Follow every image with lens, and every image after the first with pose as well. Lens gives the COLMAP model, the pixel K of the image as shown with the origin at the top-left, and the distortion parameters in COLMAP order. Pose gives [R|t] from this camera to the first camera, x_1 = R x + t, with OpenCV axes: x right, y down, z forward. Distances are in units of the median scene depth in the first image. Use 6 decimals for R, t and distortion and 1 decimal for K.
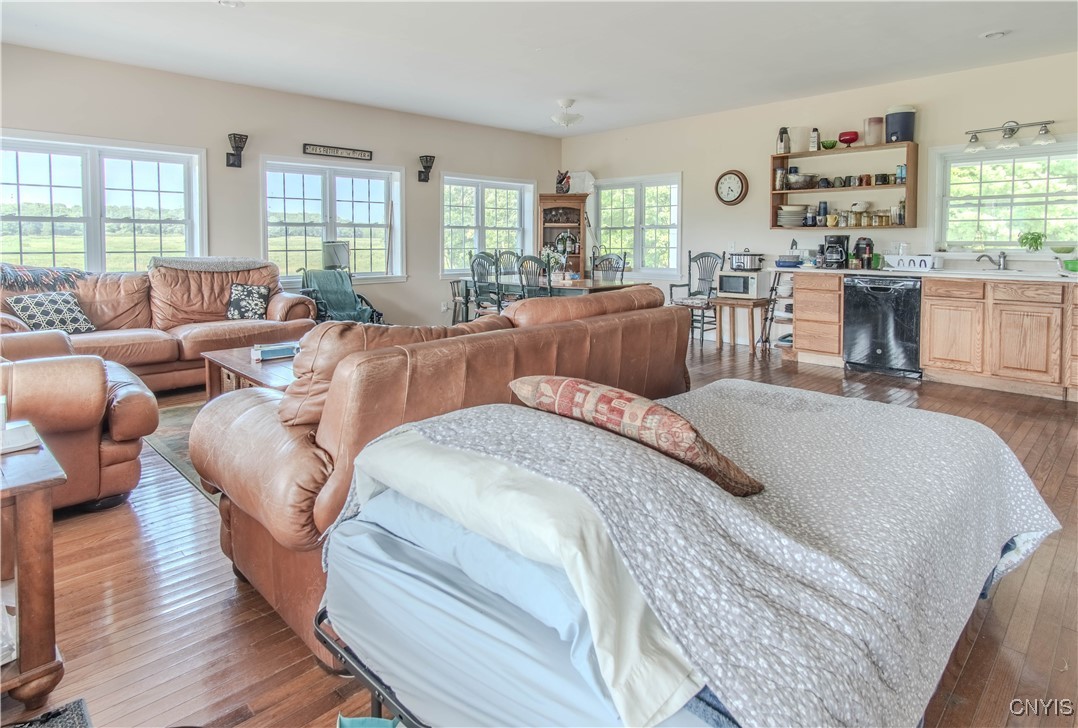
lens RADIAL K [[607.7, 0, 538.2], [0, 607.7, 257.2], [0, 0, 1]] dist [0.000251, -0.000102]
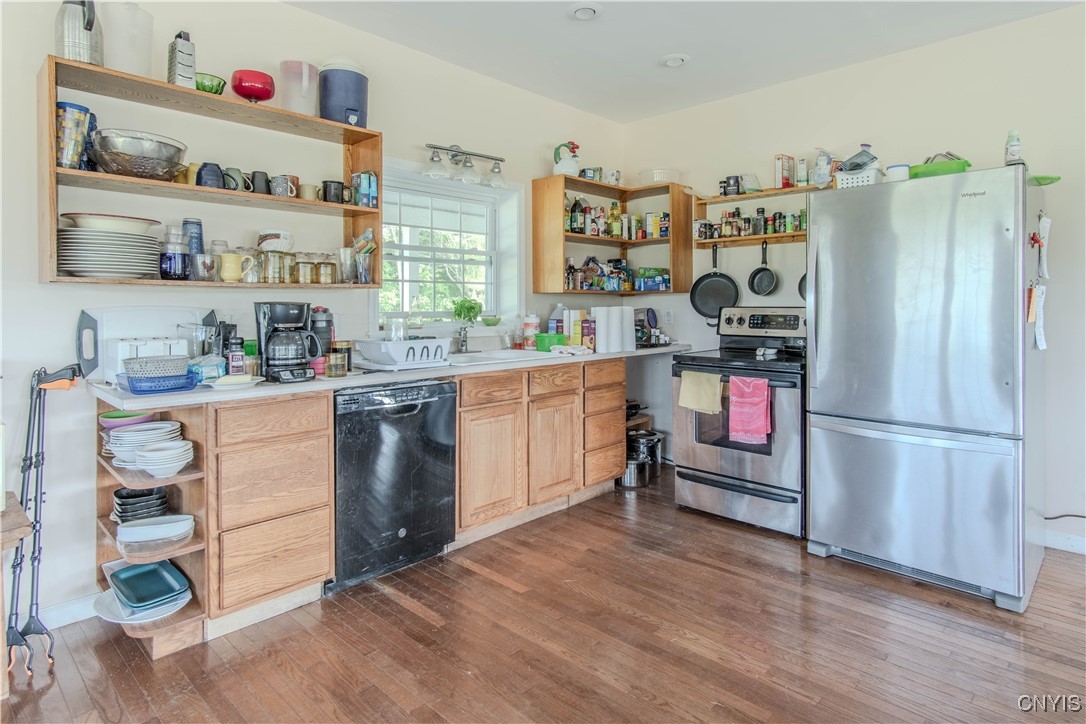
lens RADIAL K [[598.5, 0, 550.9], [0, 598.5, 309.1], [0, 0, 1]] dist [0.003435, 0.001528]
pose [[-0.020178, -0.008298, 0.999762, 0.057156], [0.031338, 0.999469, 0.008928, -0.027914], [-0.999305, 0.031511, -0.019907, 0.789152]]
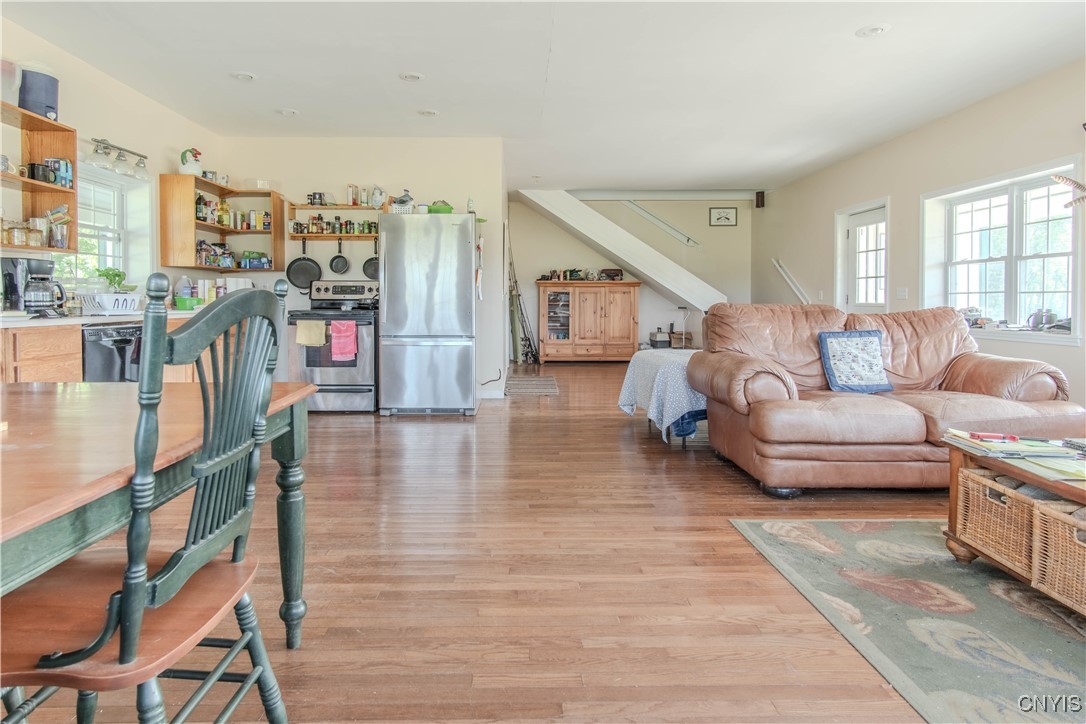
lens RADIAL K [[588.6, 0, 521.8], [0, 588.6, 310.5], [0, 0, 1]] dist [0.000168, -0.000005]
pose [[-0.707602, -0.013047, 0.706491, -0.205317], [0.020720, 0.999016, 0.039202, -0.000474], [-0.706307, 0.042378, -0.706636, 1.026305]]
